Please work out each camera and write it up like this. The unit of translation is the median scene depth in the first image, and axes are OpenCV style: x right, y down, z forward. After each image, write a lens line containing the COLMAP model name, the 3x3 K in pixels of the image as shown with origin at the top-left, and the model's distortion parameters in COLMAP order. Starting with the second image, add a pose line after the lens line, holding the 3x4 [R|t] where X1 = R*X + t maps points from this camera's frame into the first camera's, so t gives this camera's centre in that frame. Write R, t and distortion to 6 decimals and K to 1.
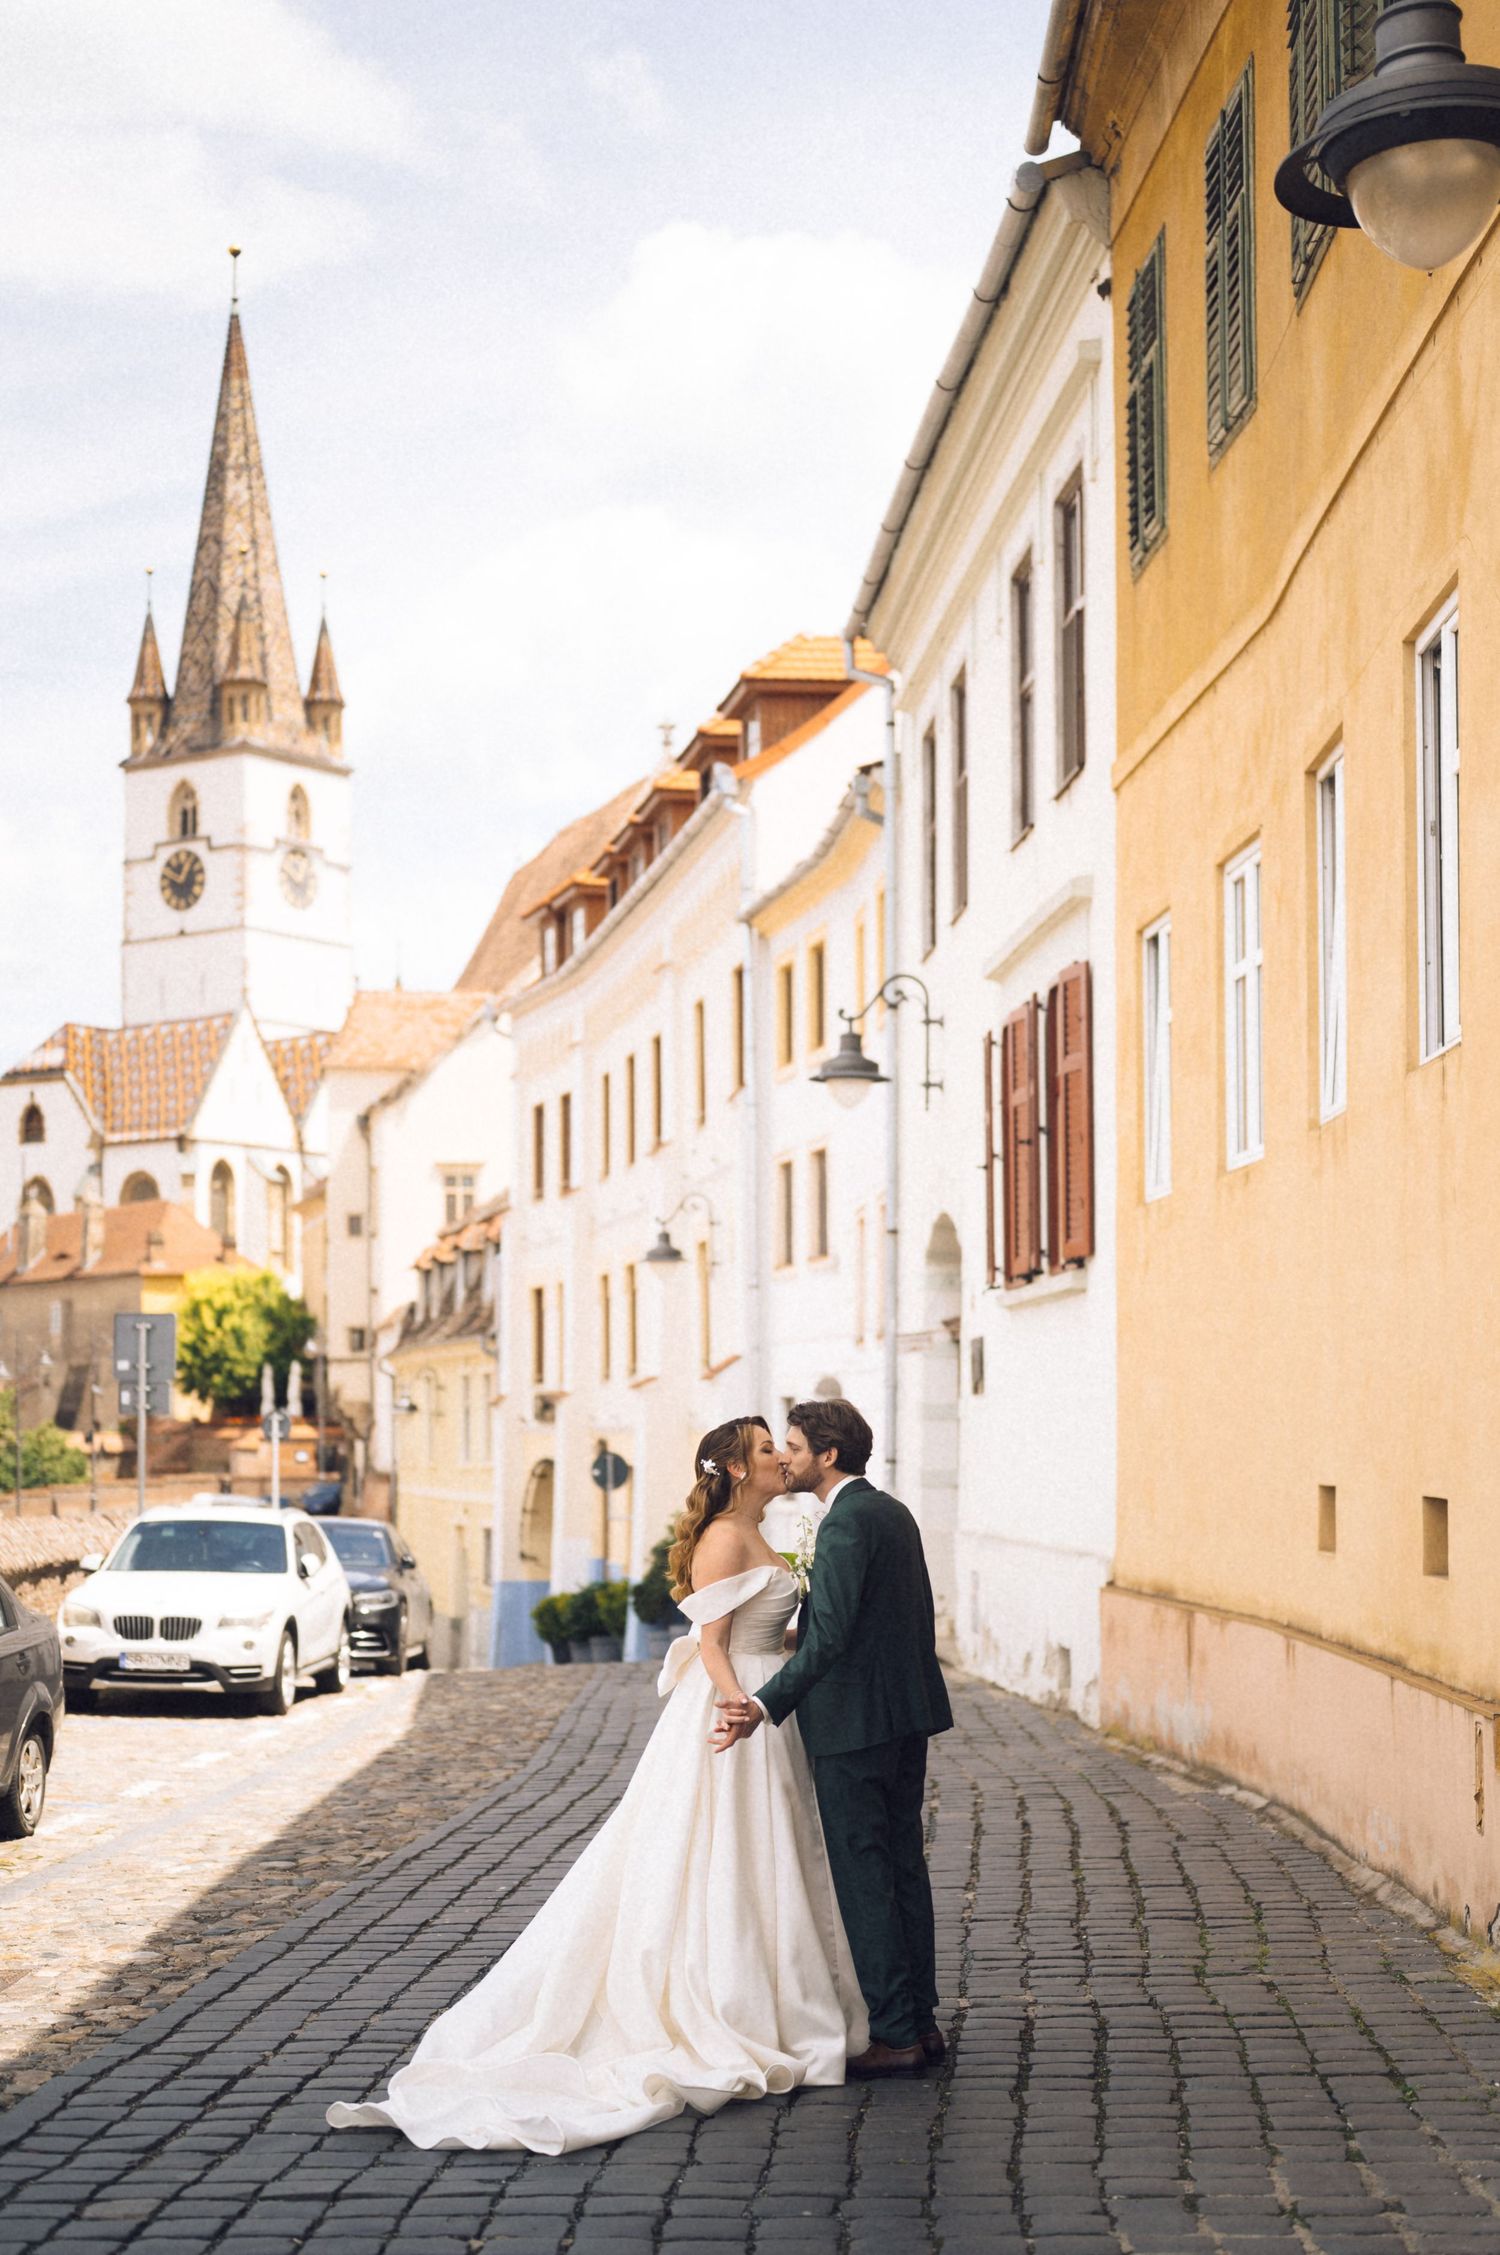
lens RADIAL K [[3409.3, 0, 438.5], [0, 3409.3, 1447.2], [0, 0, 1]] dist [-0.010206, 0.066776]
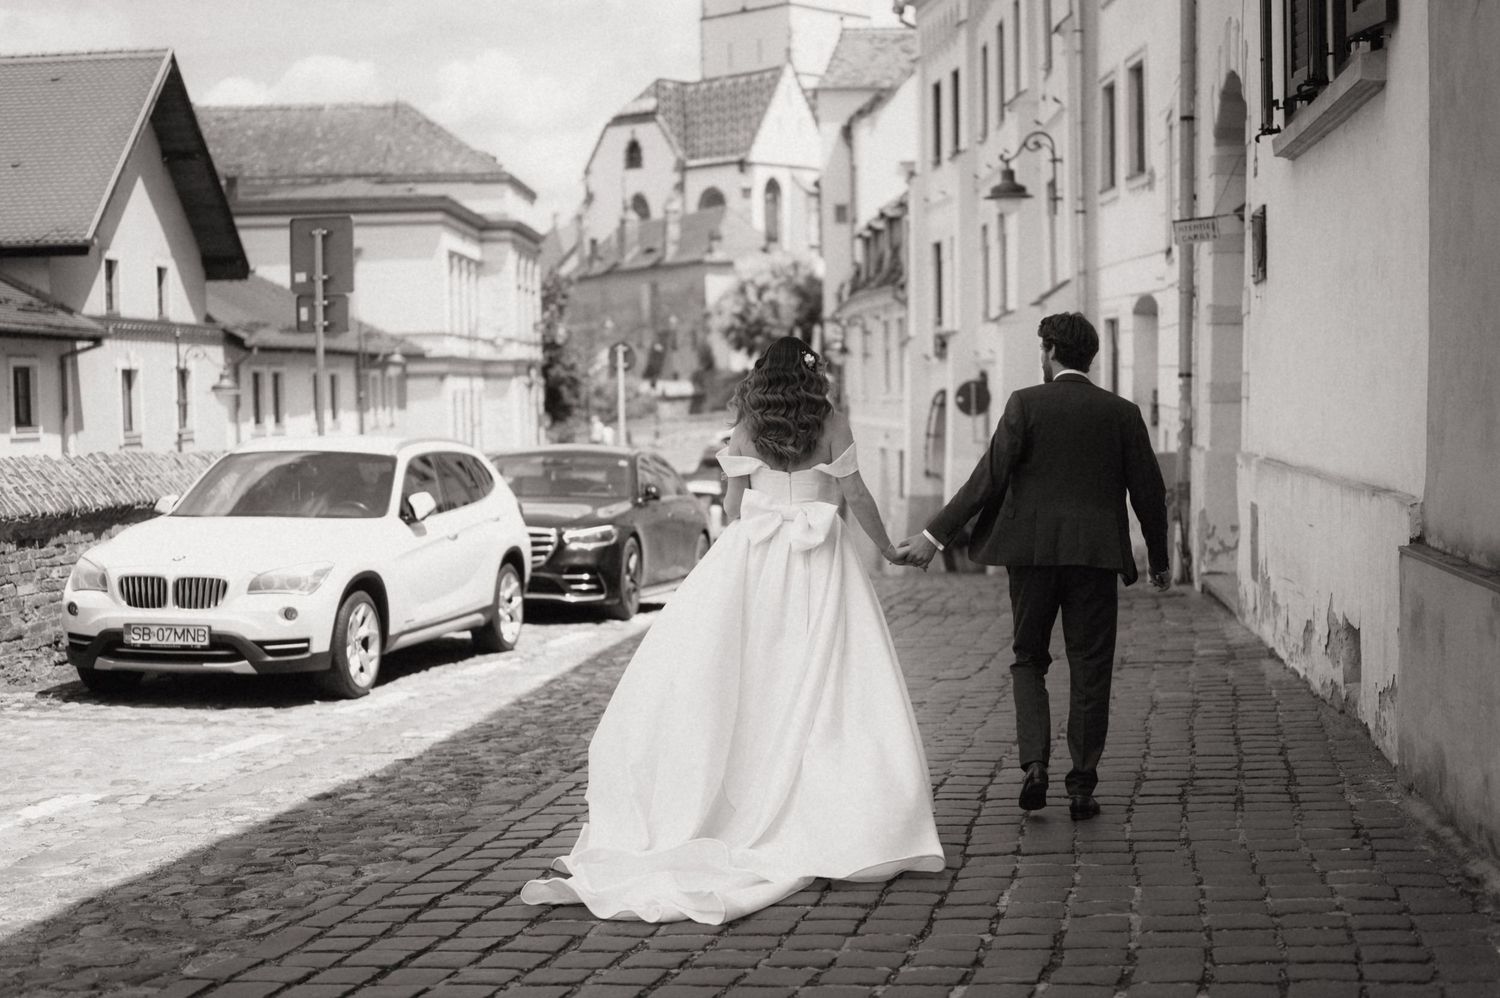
lens RADIAL K [[2320.6, 0, 750.8], [0, 2320.6, 593.8], [0, 0, 1]] dist [-0.003513, -0.086389]
pose [[0.995393, -0.006283, -0.095670, 0.017151], [0.014477, 0.996259, 0.085194, 0.001753], [0.094777, -0.086186, 0.991761, 0.083699]]
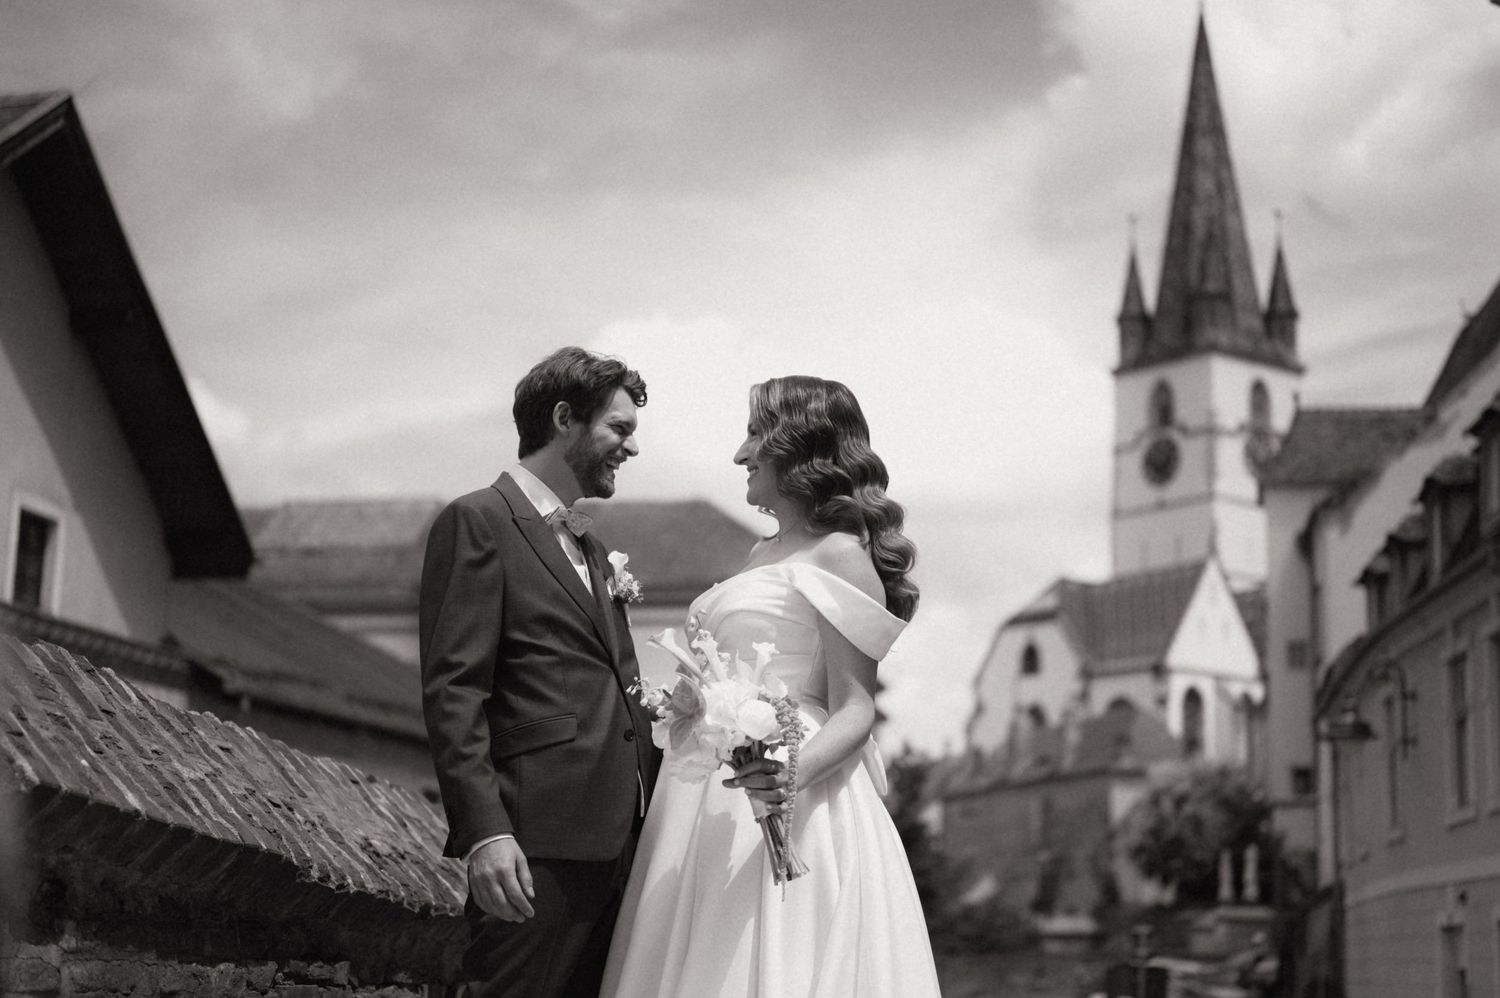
lens RADIAL K [[2228.2, 0, 755.0], [0, 2228.2, 521.7], [0, 0, 1]] dist [-0.001957, 0.105502]
pose [[0.962412, -0.023706, -0.270556, -0.001410], [-0.031207, 0.979933, -0.196868, 0.015324], [0.269794, 0.197911, 0.942360, 0.277844]]
